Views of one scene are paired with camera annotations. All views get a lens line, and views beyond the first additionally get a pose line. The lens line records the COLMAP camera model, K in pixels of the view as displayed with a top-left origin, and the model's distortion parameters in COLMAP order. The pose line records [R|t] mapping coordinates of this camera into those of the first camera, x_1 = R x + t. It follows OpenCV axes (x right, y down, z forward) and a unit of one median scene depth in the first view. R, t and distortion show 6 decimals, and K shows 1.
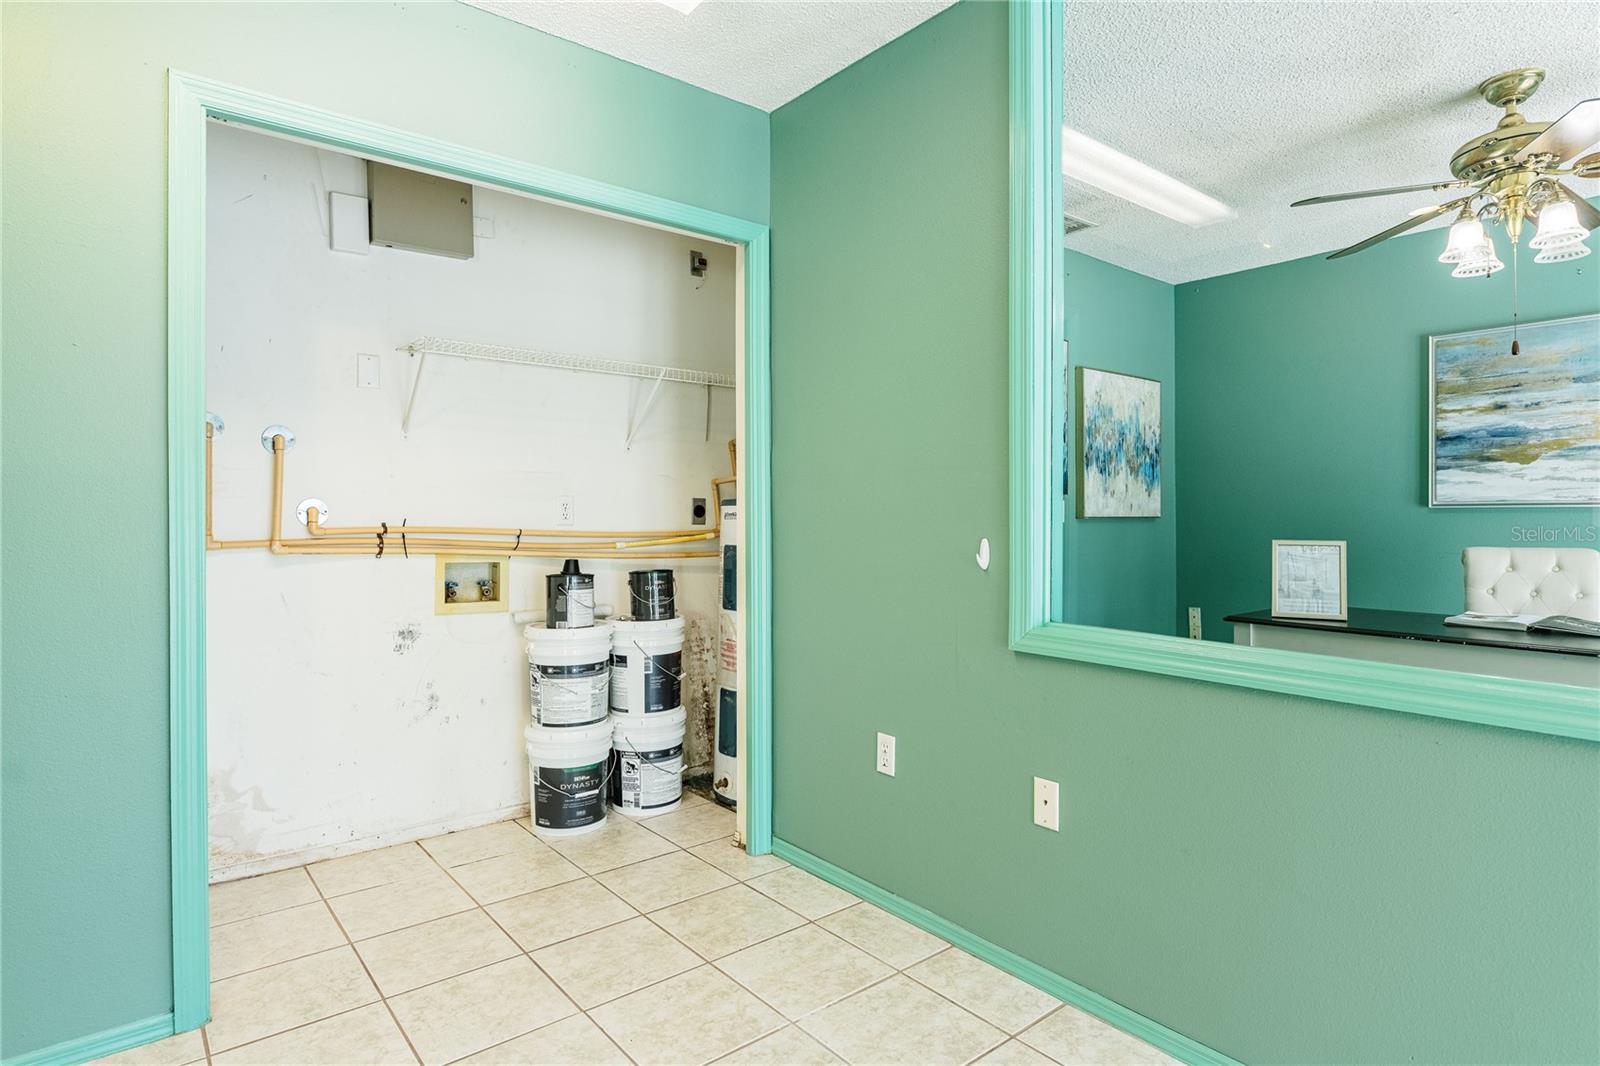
lens RADIAL K [[866.4, 0, 802.2], [0, 866.4, 524.7], [0, 0, 1]] dist [-0.006636, -0.001517]
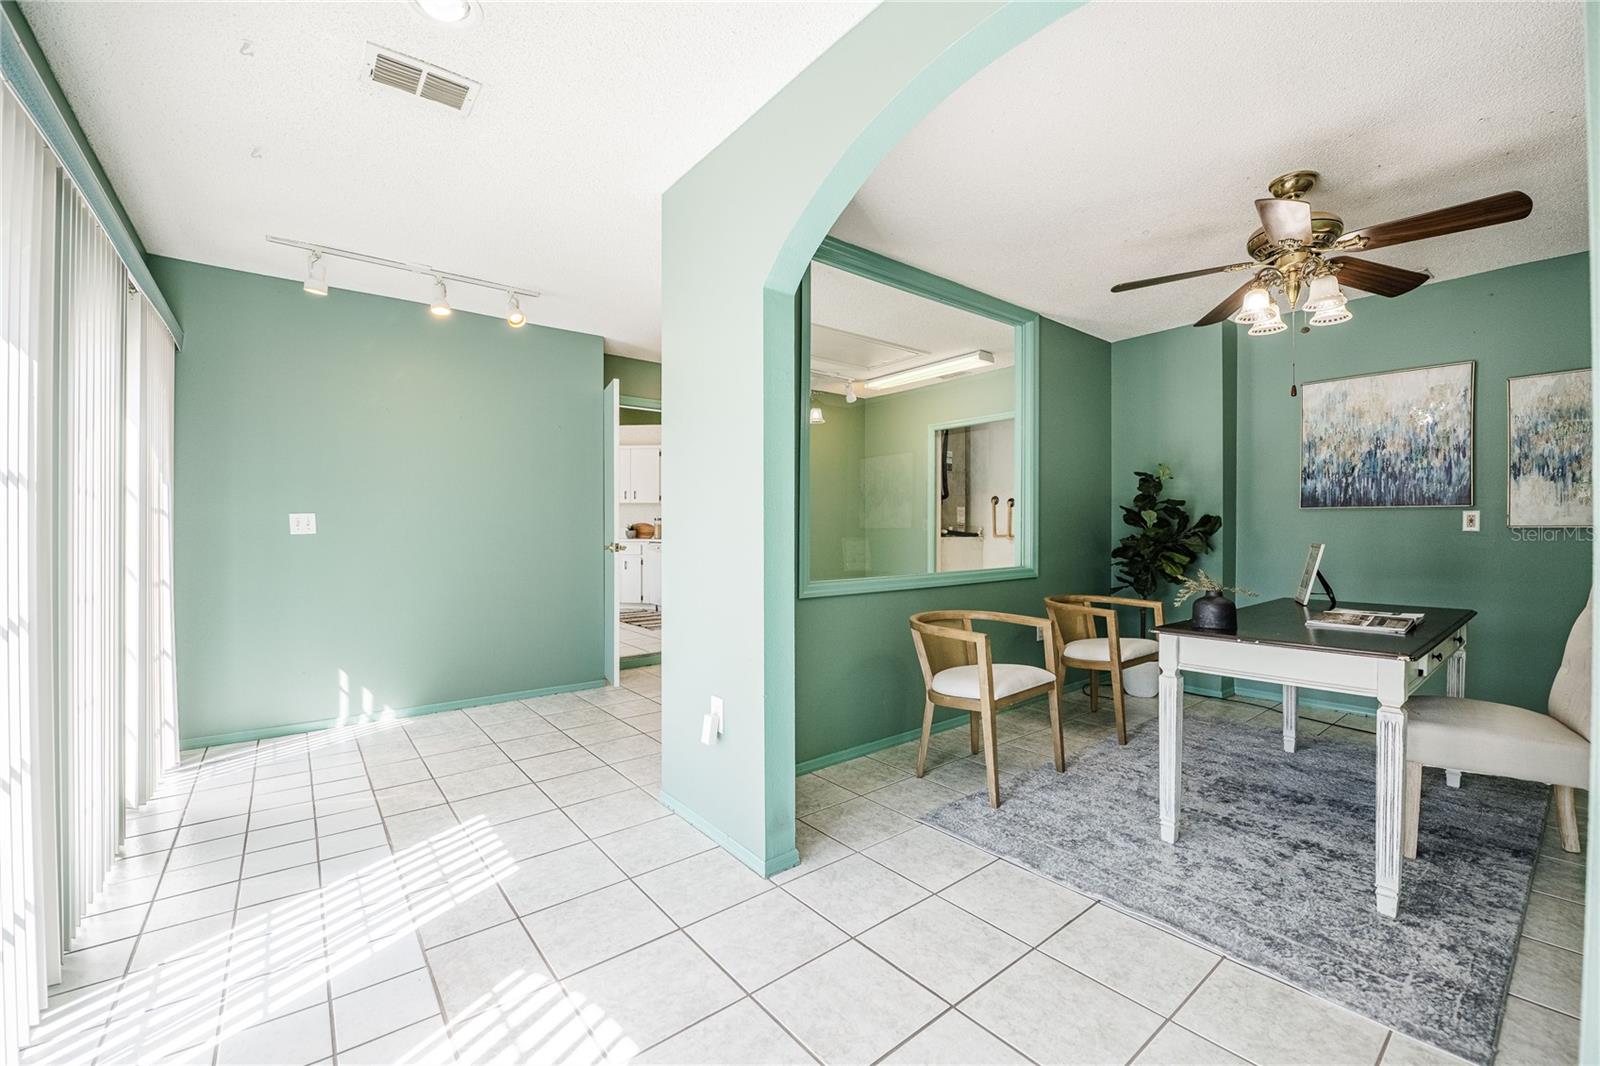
lens RADIAL K [[644.2, 0, 798.5], [0, 644.2, 528.4], [0, 0, 1]] dist [-0.004449, -0.001325]
pose [[-0.004208, 0.001131, -0.999991, 1.553291], [-0.006559, 0.999978, 0.001159, -0.002511], [0.999970, 0.006564, -0.004201, 0.244642]]
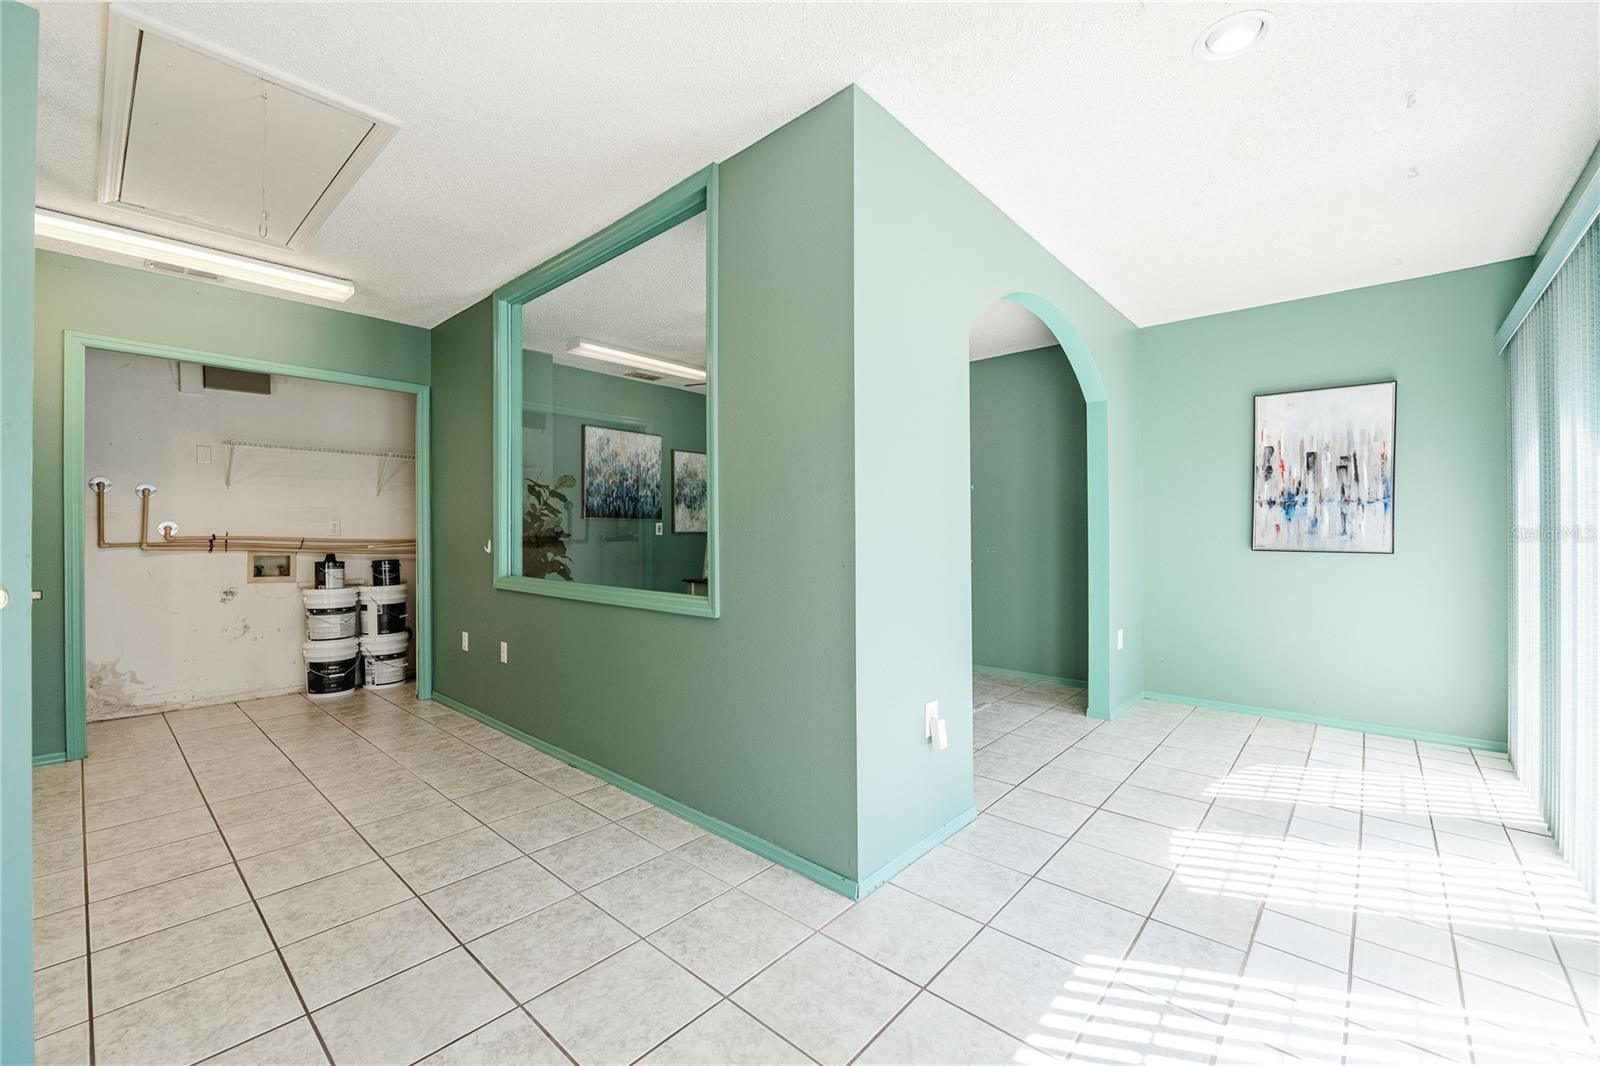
lens RADIAL K [[644.2, 0, 800.9], [0, 644.2, 538.2], [0, 0, 1]] dist [-0.004449, -0.001325]
pose [[0.986314, -0.001805, 0.164869, 0.522762], [0.002197, 0.999995, -0.002197, 0.011807], [-0.164864, 0.002529, 0.986313, -0.566293]]
